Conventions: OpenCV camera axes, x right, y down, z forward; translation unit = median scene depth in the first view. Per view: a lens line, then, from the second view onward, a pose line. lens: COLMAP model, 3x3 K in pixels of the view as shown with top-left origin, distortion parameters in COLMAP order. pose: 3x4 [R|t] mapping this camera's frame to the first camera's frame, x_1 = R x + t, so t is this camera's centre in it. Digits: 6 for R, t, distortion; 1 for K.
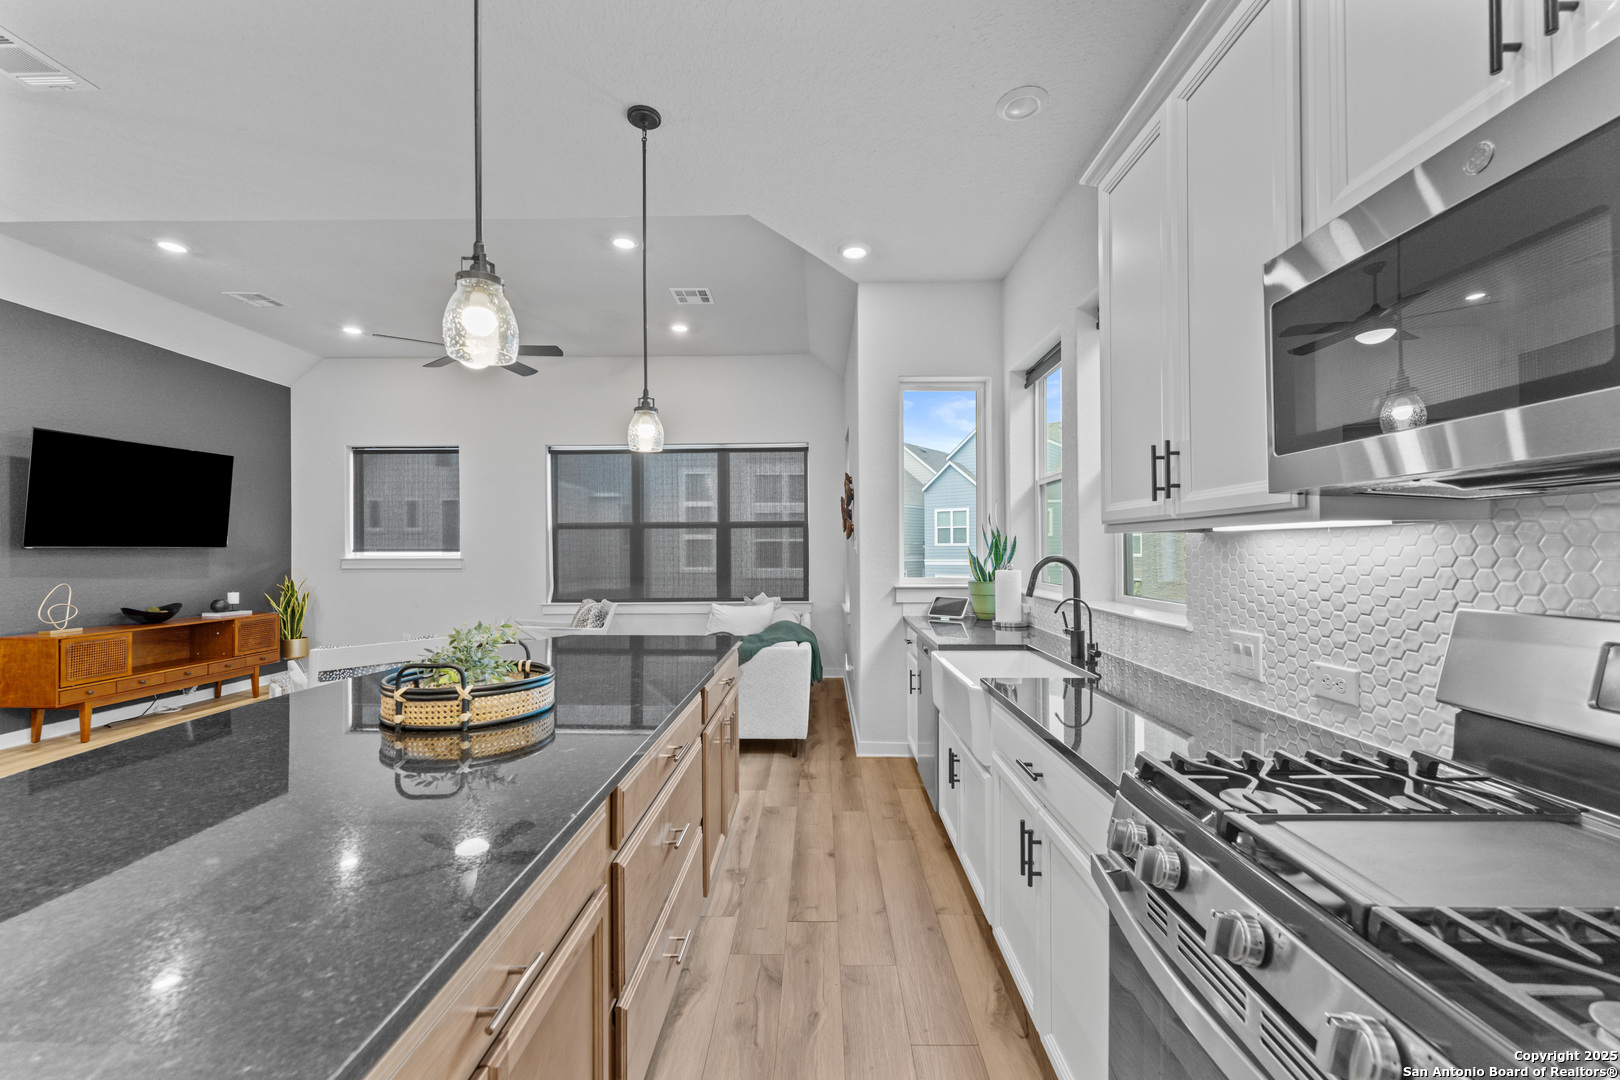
lens RADIAL K [[647.3, 0, 804.5], [0, 647.3, 549.4], [0, 0, 1]] dist [-0.000643, -0.000014]
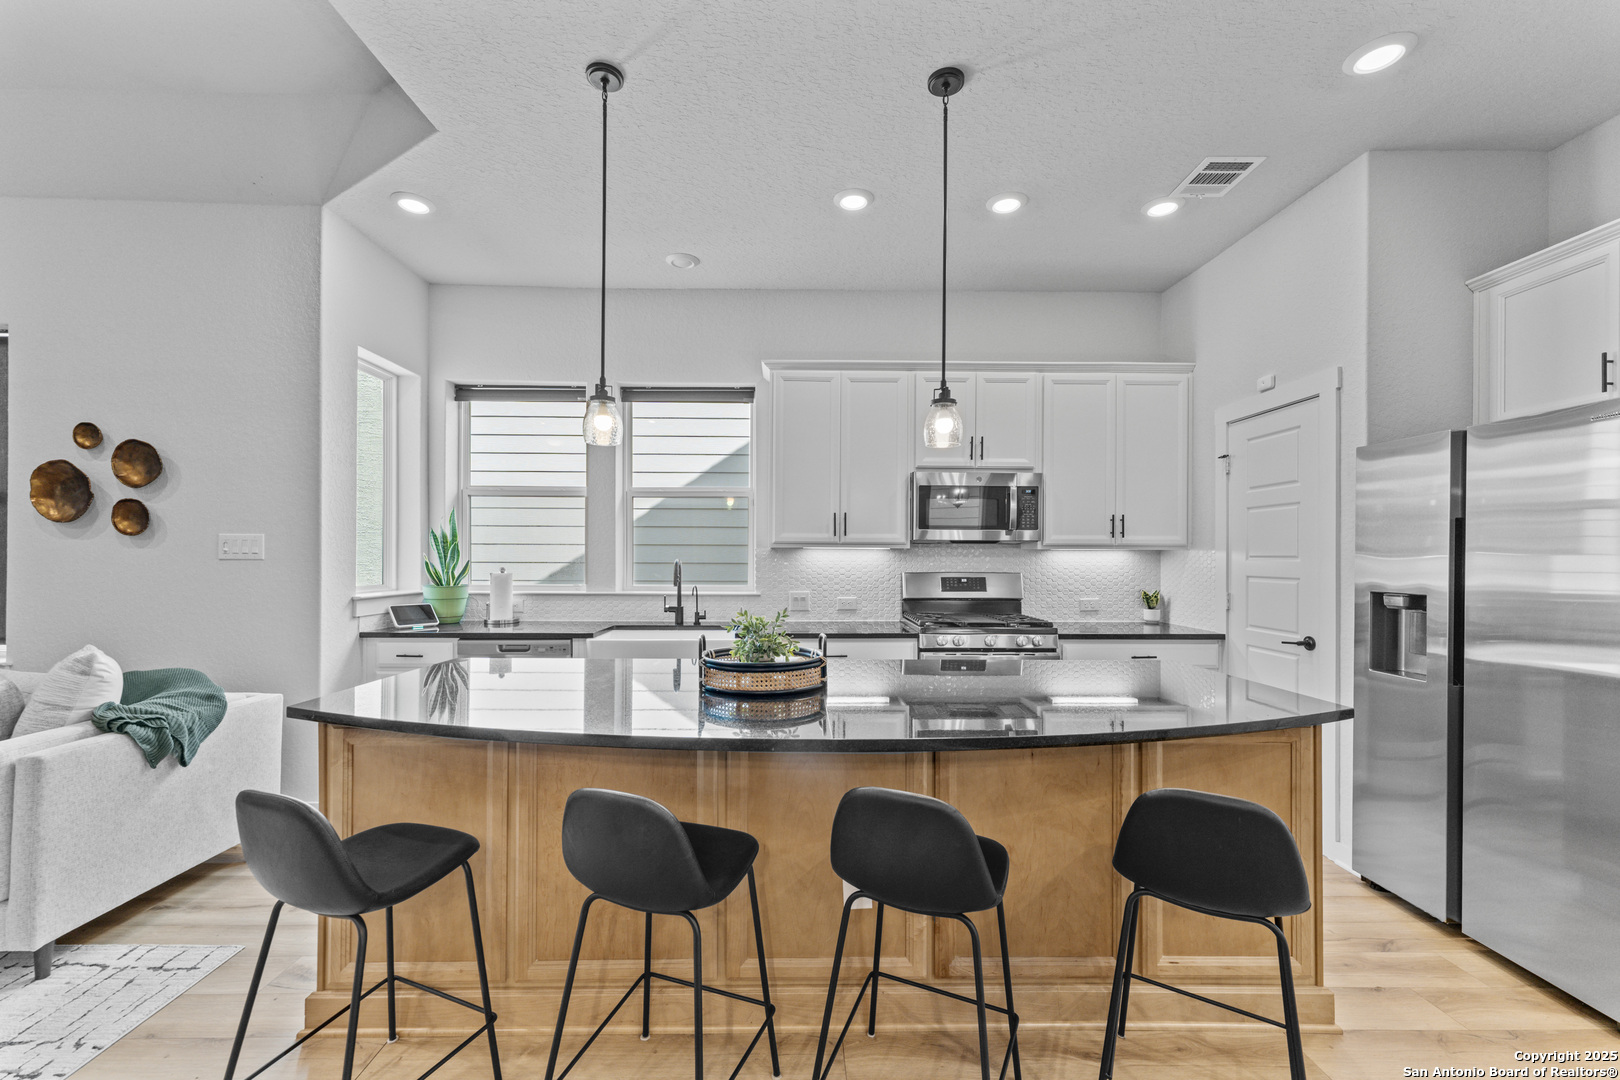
lens RADIAL K [[650.2, 0, 818.8], [0, 650.2, 558.7], [0, 0, 1]] dist [0.000520, -0.000097]
pose [[-0.040834, -0.001779, 0.999164, -0.496828], [-0.006706, 0.999976, 0.001507, 0.001559], [-0.999143, -0.006639, -0.040845, 0.304315]]
